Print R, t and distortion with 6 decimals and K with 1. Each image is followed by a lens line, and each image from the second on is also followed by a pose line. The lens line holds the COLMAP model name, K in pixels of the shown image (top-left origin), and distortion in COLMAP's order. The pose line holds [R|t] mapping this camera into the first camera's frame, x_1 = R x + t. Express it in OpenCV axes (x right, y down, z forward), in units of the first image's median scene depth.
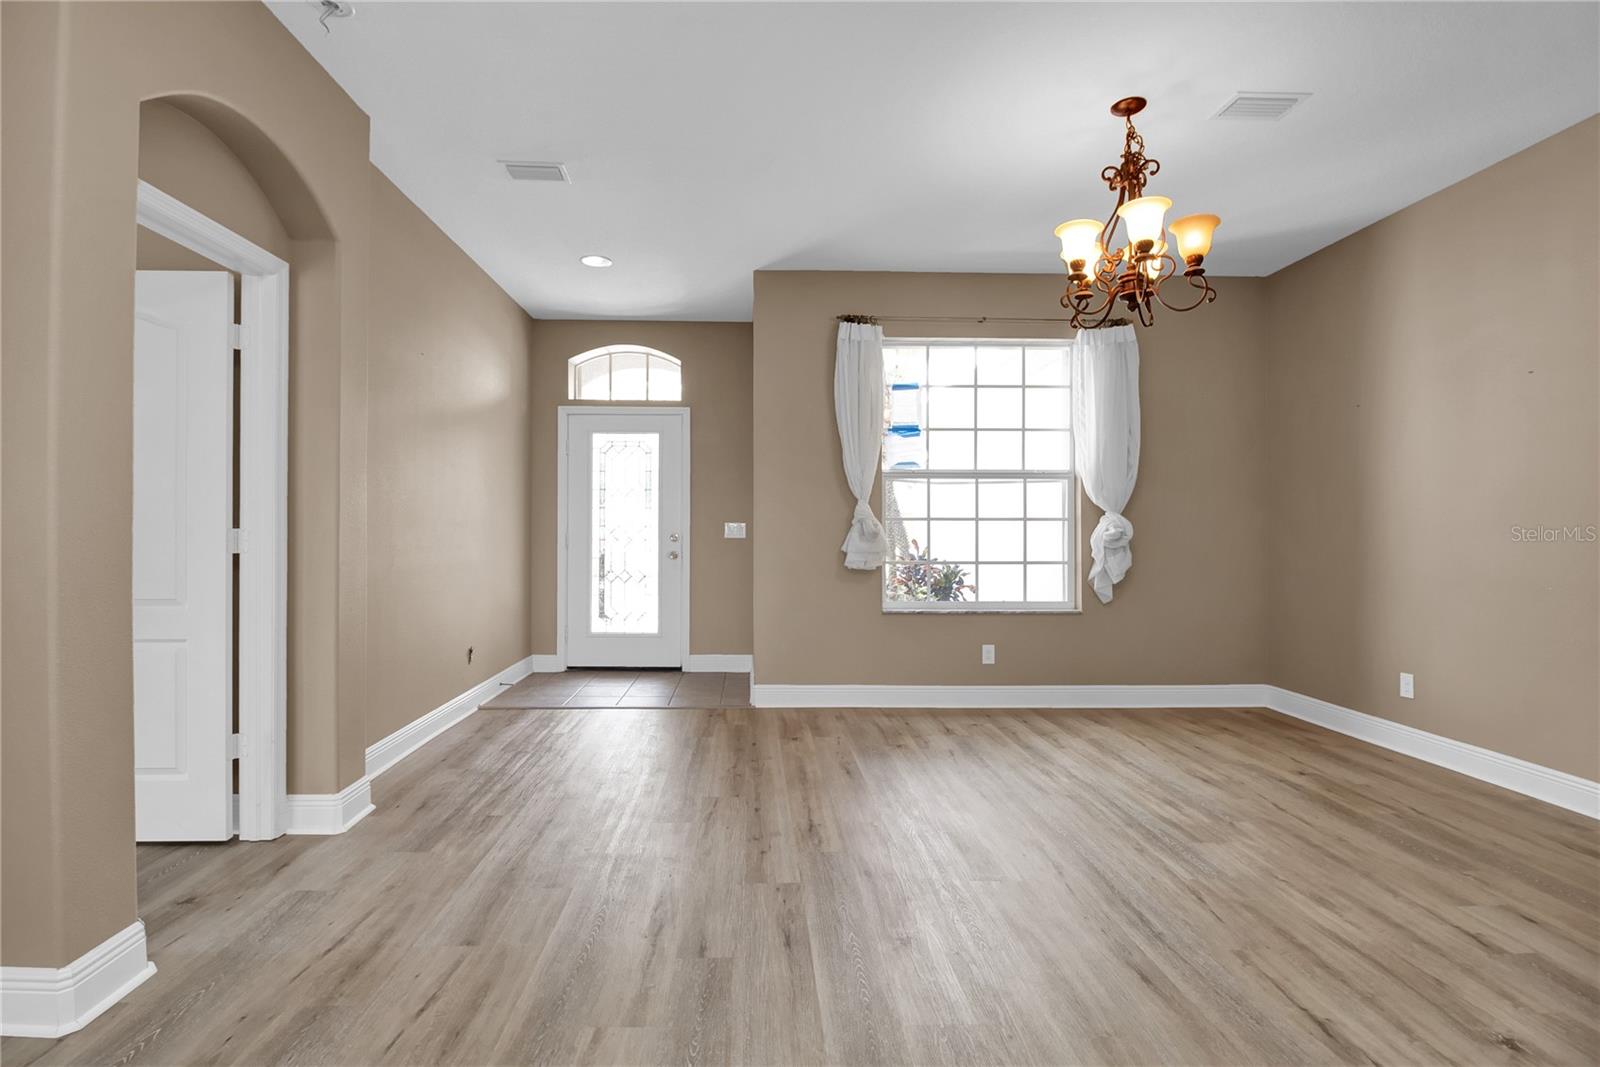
lens RADIAL K [[756.4, 0, 766.5], [0, 756.4, 524.2], [0, 0, 1]] dist [0.000998, -0.013989]
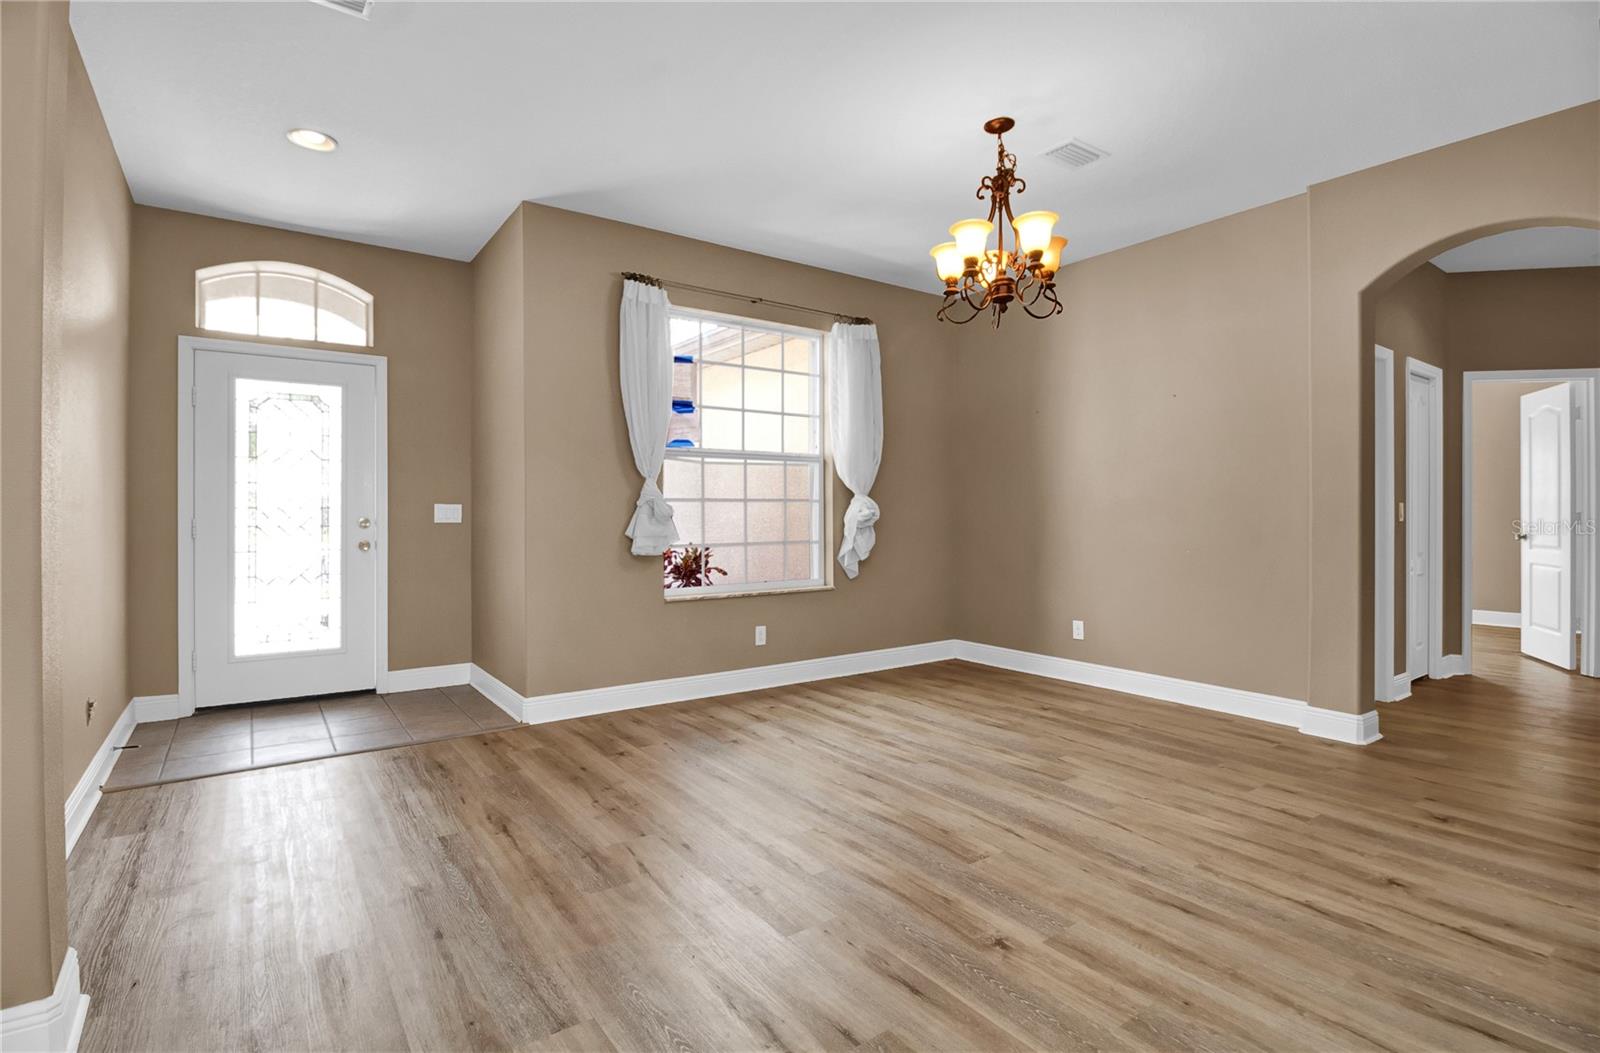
lens RADIAL K [[755.8, 0, 765.4], [0, 755.8, 512.2], [0, 0, 1]] dist [0.000367, -0.009584]
pose [[0.838793, -0.004196, 0.544434, -0.254730], [-0.000469, 0.999964, 0.008429, 0.000210], [-0.544450, -0.007326, 0.838762, 0.162464]]
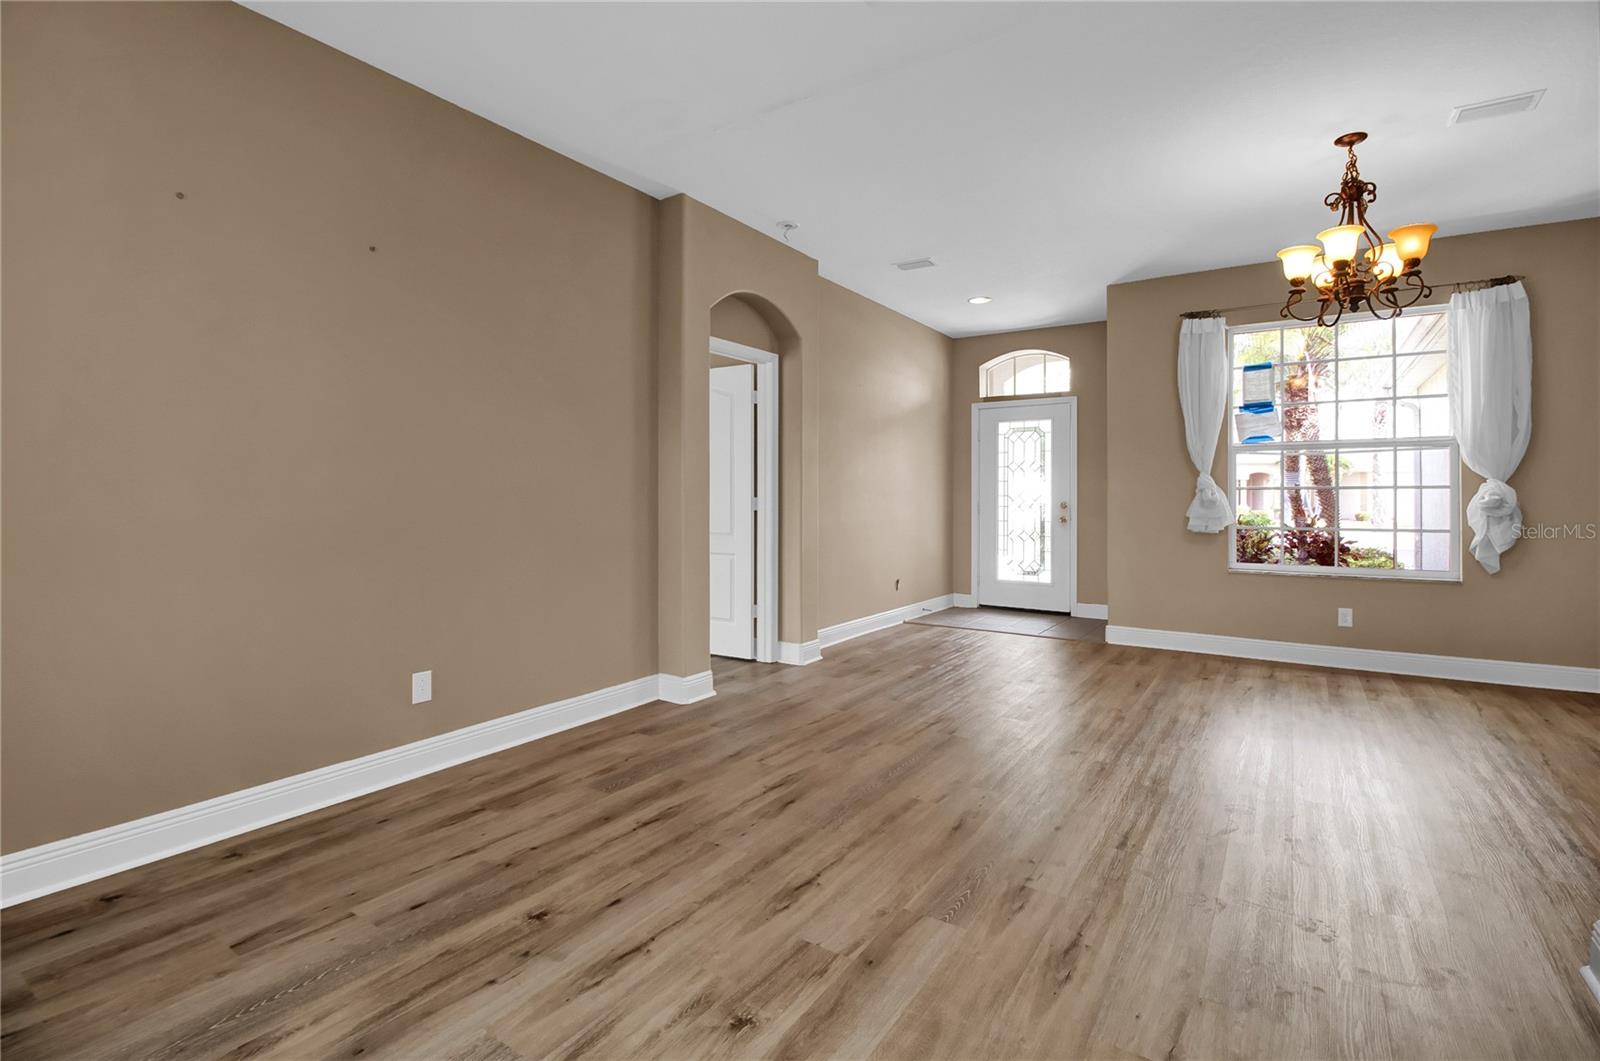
lens RADIAL K [[744.5, 0, 796.7], [0, 744.5, 495.4], [0, 0, 1]] dist [-0.002323, -0.014125]
pose [[0.819042, -0.004141, -0.573718, 0.268872], [0.004801, 0.999988, -0.000365, 0.000787], [0.573713, -0.002455, 0.819053, -0.280170]]
